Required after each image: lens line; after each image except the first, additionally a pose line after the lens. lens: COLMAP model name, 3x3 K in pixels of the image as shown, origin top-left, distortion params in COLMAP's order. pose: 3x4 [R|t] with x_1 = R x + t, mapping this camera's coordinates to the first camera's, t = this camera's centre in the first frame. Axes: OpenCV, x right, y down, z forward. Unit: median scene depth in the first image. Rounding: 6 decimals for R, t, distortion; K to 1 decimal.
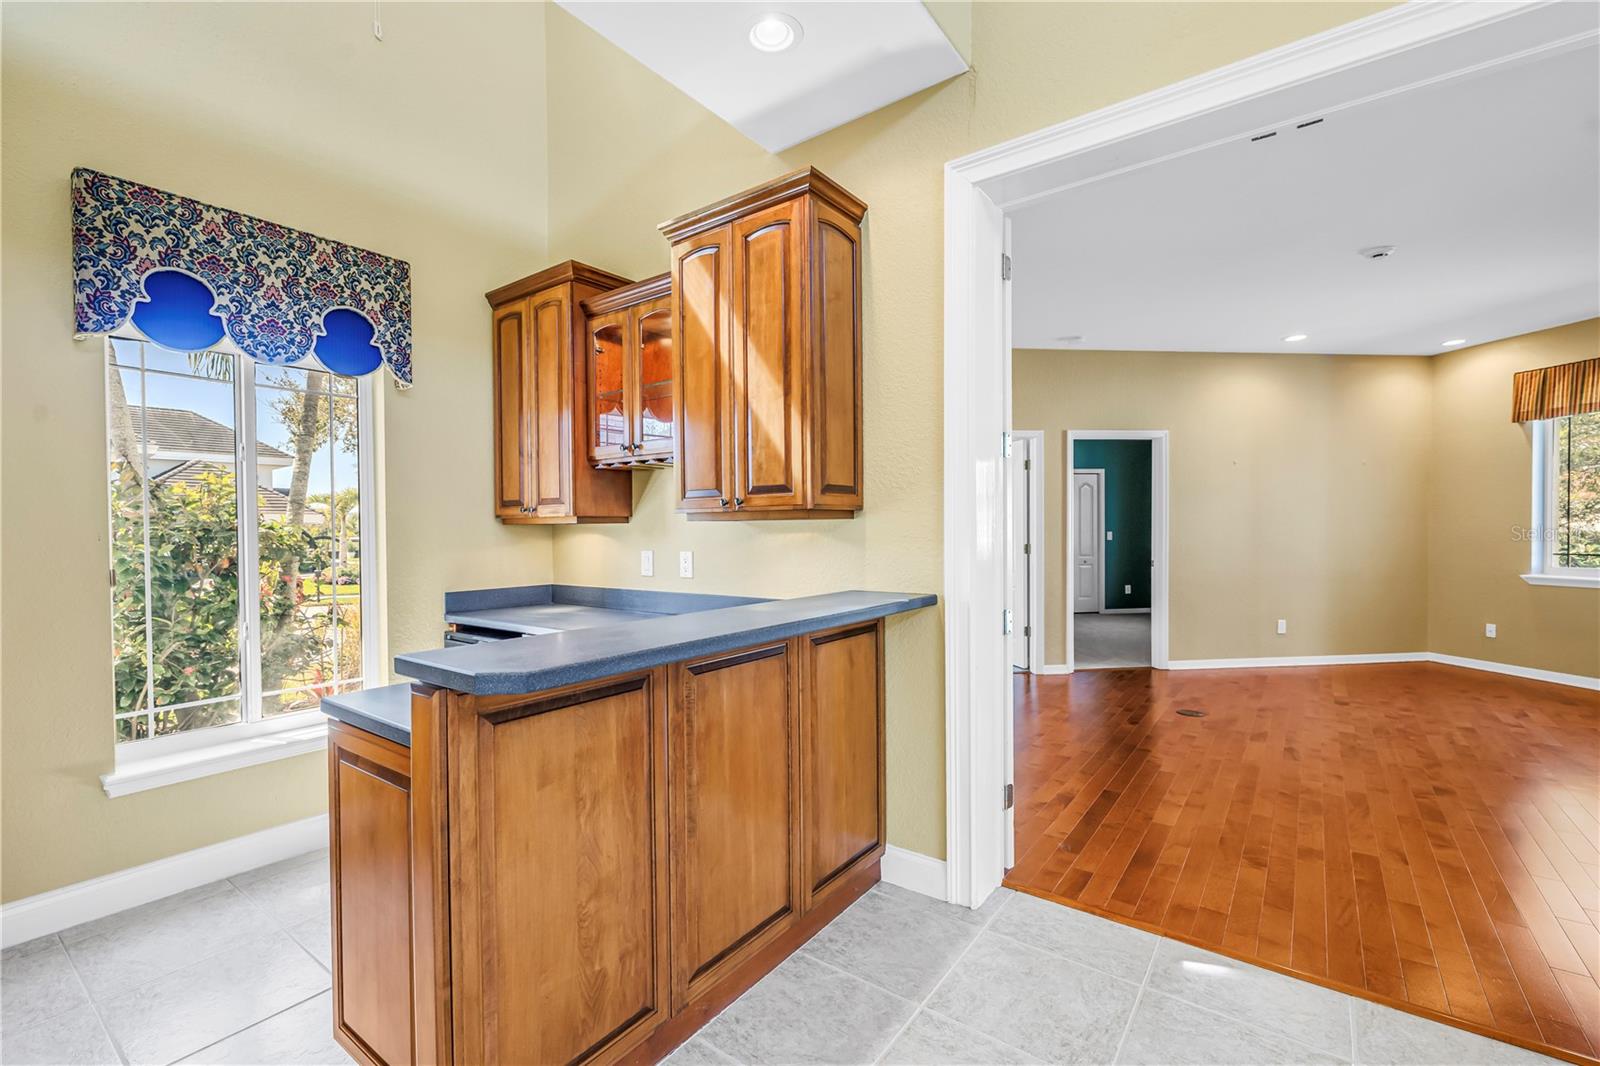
lens RADIAL K [[690.6, 0, 800.0], [0, 690.6, 533.0], [0, 0, 1]] dist [0.001991, 0.000269]
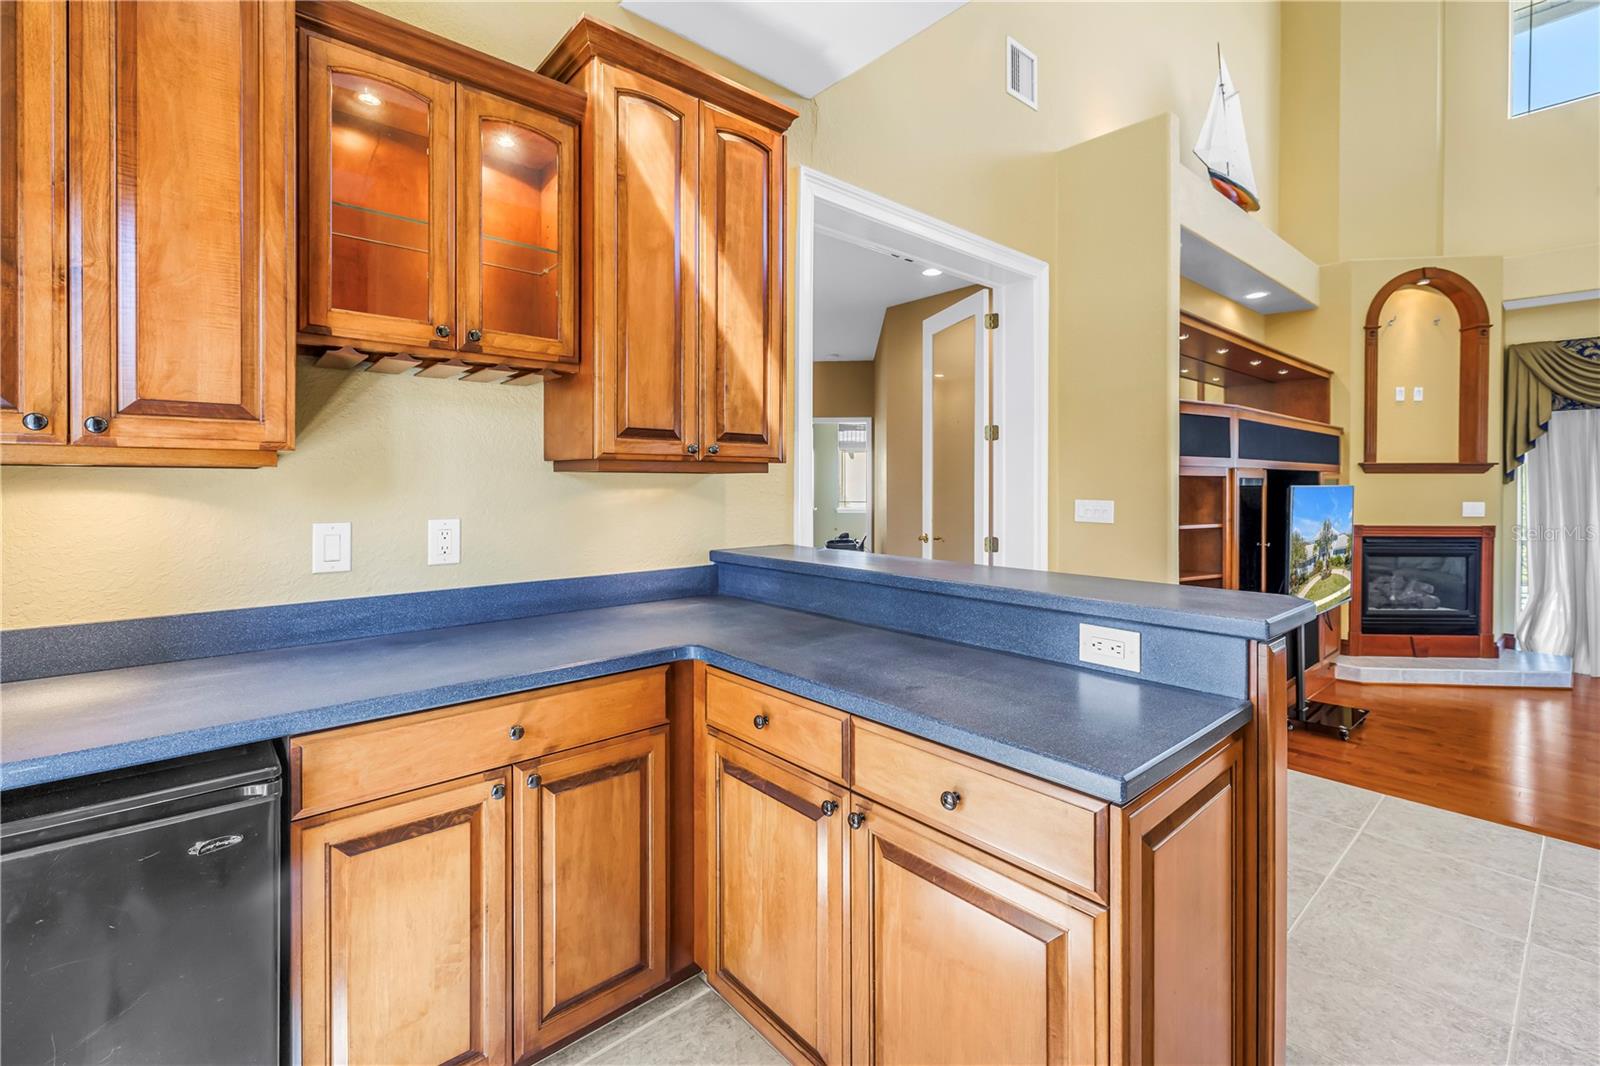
lens RADIAL K [[695.2, 0, 798.3], [0, 695.2, 487.6], [0, 0, 1]] dist [-0.000254, 0.000025]
pose [[0.212531, 0.007795, 0.977123, -0.879699], [0.002282, 0.999961, -0.008474, 0.006653], [-0.977152, 0.004031, 0.212505, 0.740494]]
